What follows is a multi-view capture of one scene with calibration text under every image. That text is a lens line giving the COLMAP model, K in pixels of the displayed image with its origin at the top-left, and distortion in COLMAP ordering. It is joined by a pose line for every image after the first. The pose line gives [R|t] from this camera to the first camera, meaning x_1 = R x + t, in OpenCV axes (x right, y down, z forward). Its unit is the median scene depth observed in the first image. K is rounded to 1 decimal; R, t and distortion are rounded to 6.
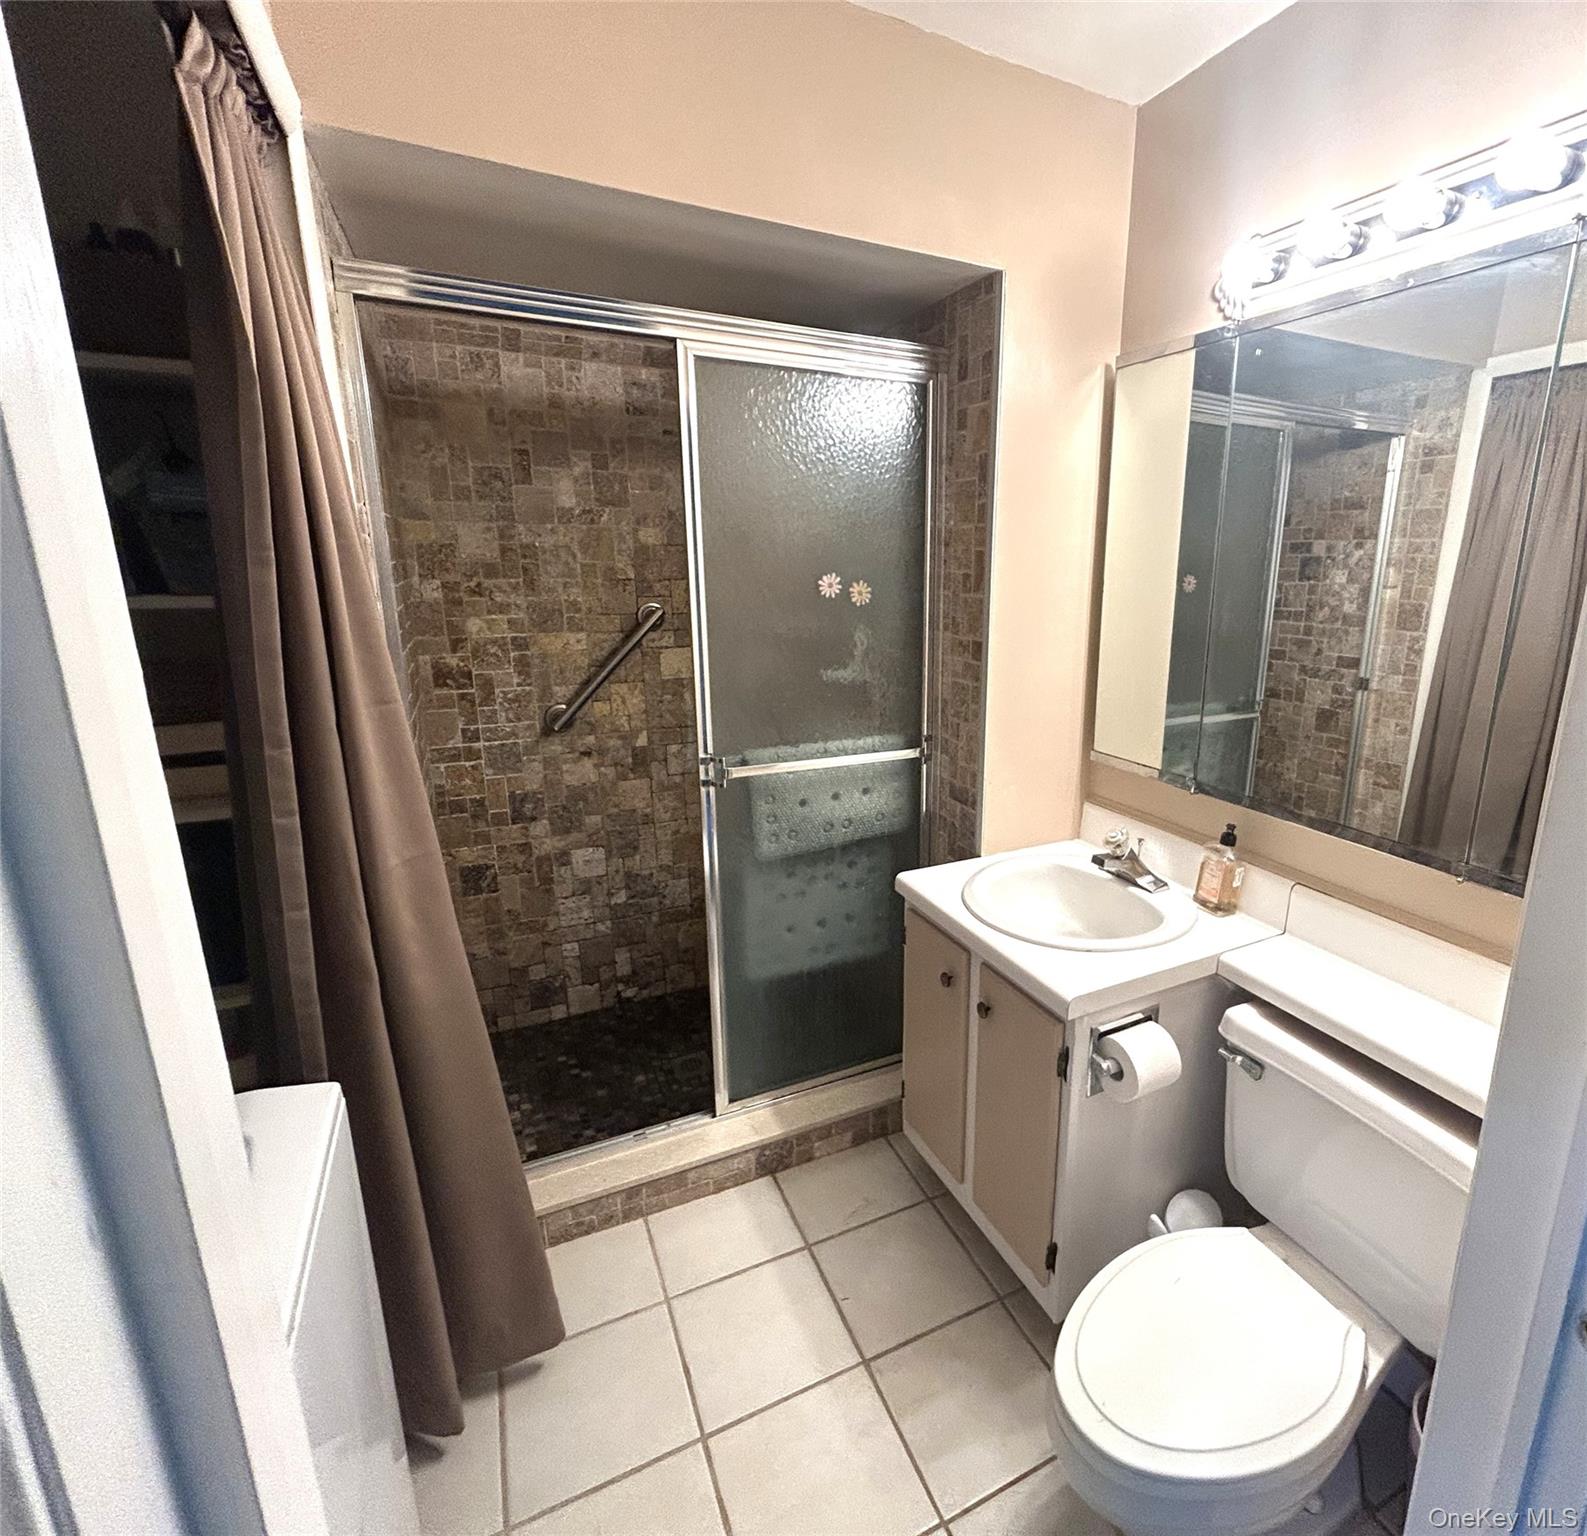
lens RADIAL K [[835.5, 0, 920.7], [0, 835.5, 768.1], [0, 0, 1]] dist [-0.004639, 0.013941]
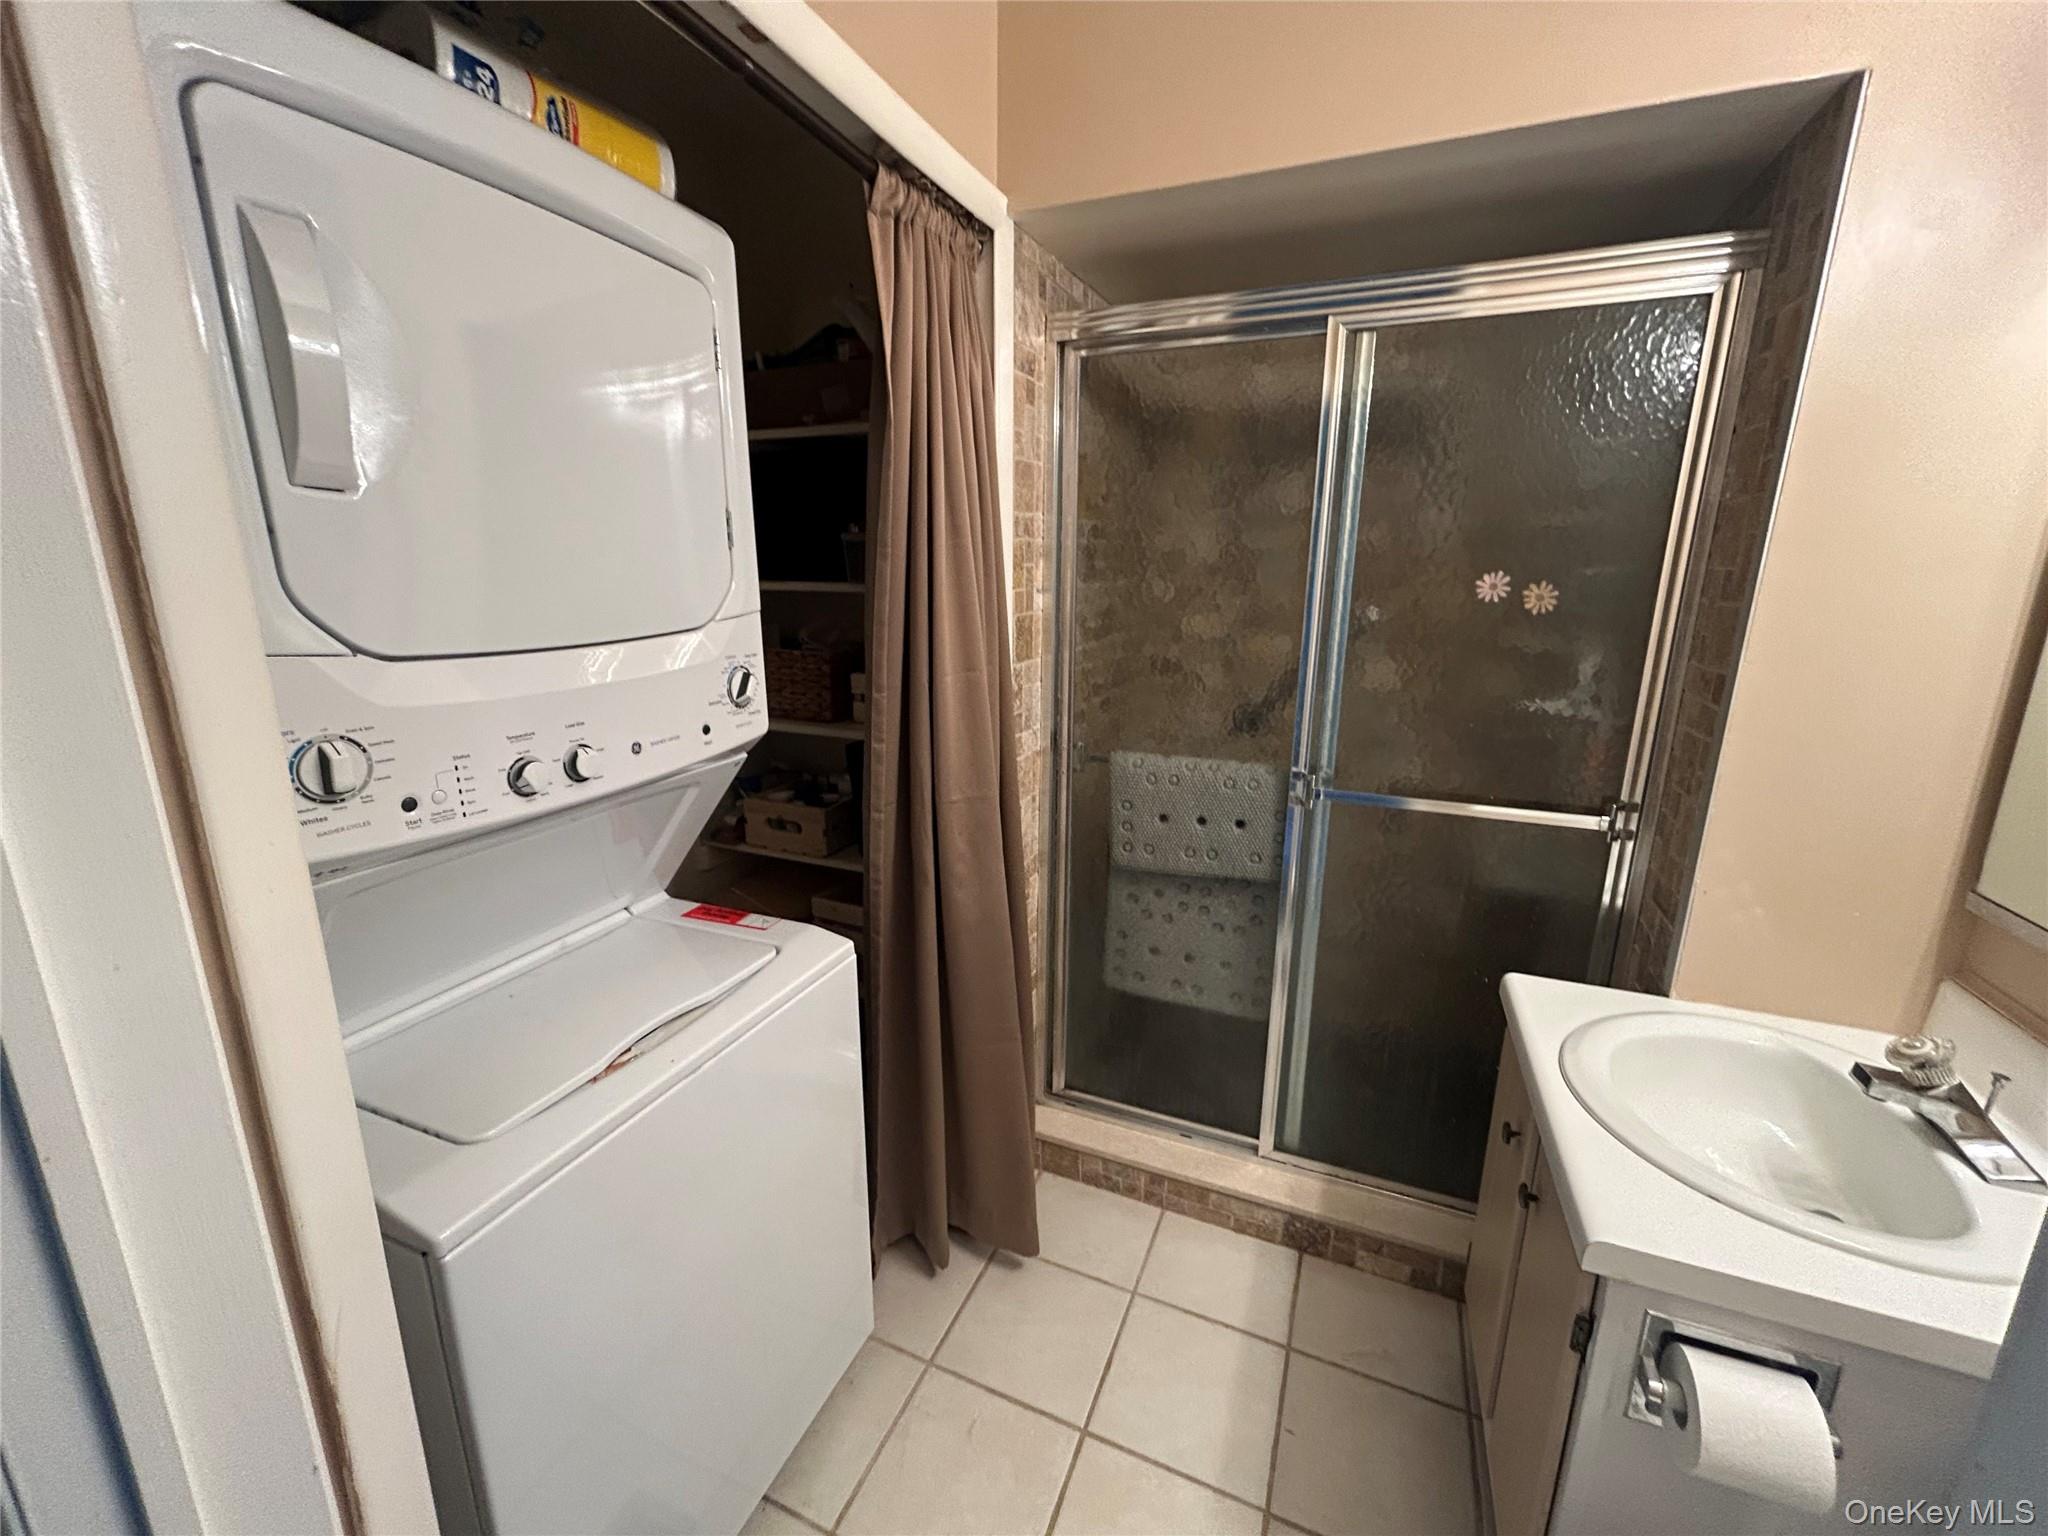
lens RADIAL K [[827.1, 0, 1024.0], [0, 827.1, 768.0], [0, 0, 1]] dist [0.000493, 0.000078]
pose [[0.625239, 0.175857, -0.760362, 0.235342], [-0.189846, 0.979288, 0.070382, -0.022511], [0.756991, 0.100346, 0.645675, 0.178906]]
